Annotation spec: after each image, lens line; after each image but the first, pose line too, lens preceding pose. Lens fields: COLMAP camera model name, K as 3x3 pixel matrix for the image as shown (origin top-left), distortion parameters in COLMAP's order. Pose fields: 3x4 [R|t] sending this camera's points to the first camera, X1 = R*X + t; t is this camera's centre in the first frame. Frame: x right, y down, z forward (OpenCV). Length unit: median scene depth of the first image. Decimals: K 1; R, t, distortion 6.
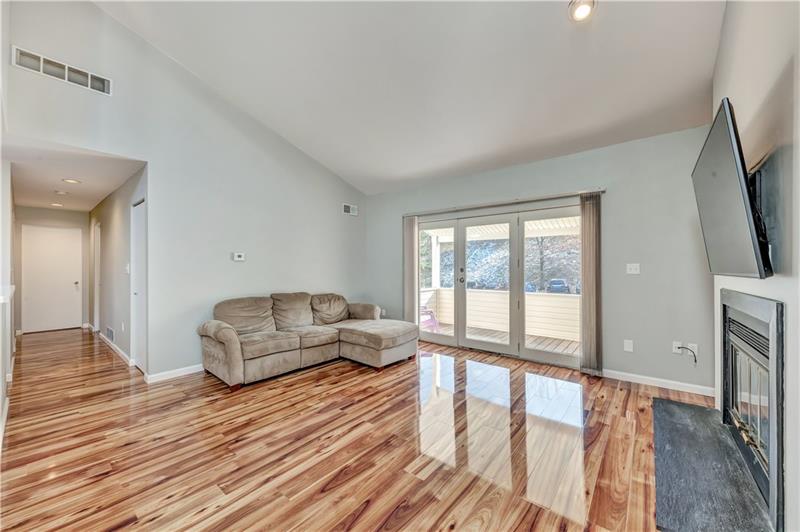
lens RADIAL K [[301.8, 0, 414.4], [0, 301.8, 264.0], [0, 0, 1]] dist [-0.002035, -0.000701]
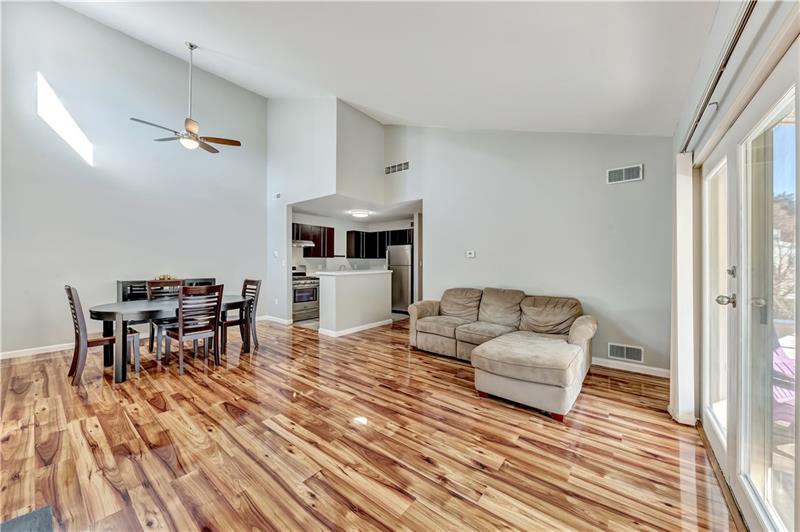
lens RADIAL K [[291.9, 0, 397.1], [0, 291.9, 262.3], [0, 0, 1]] dist [0.000201, -0.000222]
pose [[-0.012642, 0.003331, -0.999915, 0.749035], [0.003062, 0.999990, 0.003293, 0.005688], [0.999915, -0.003020, -0.012652, 0.922644]]
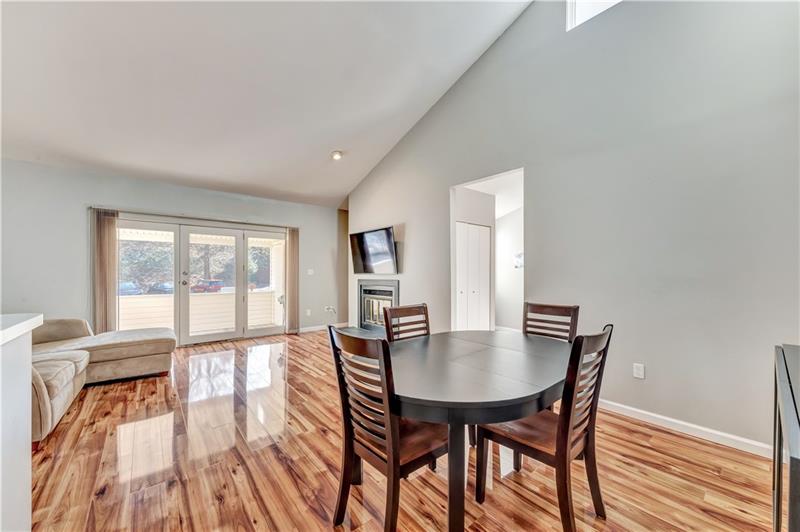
lens RADIAL K [[301.8, 0, 400.0], [0, 301.8, 271.0], [0, 0, 1]] dist [-0.002035, -0.000701]
pose [[0.212066, 0.001589, 0.977254, -1.074280], [-0.013536, 0.999908, 0.001312, 0.000080], [-0.977162, -0.013507, 0.212068, 0.047885]]
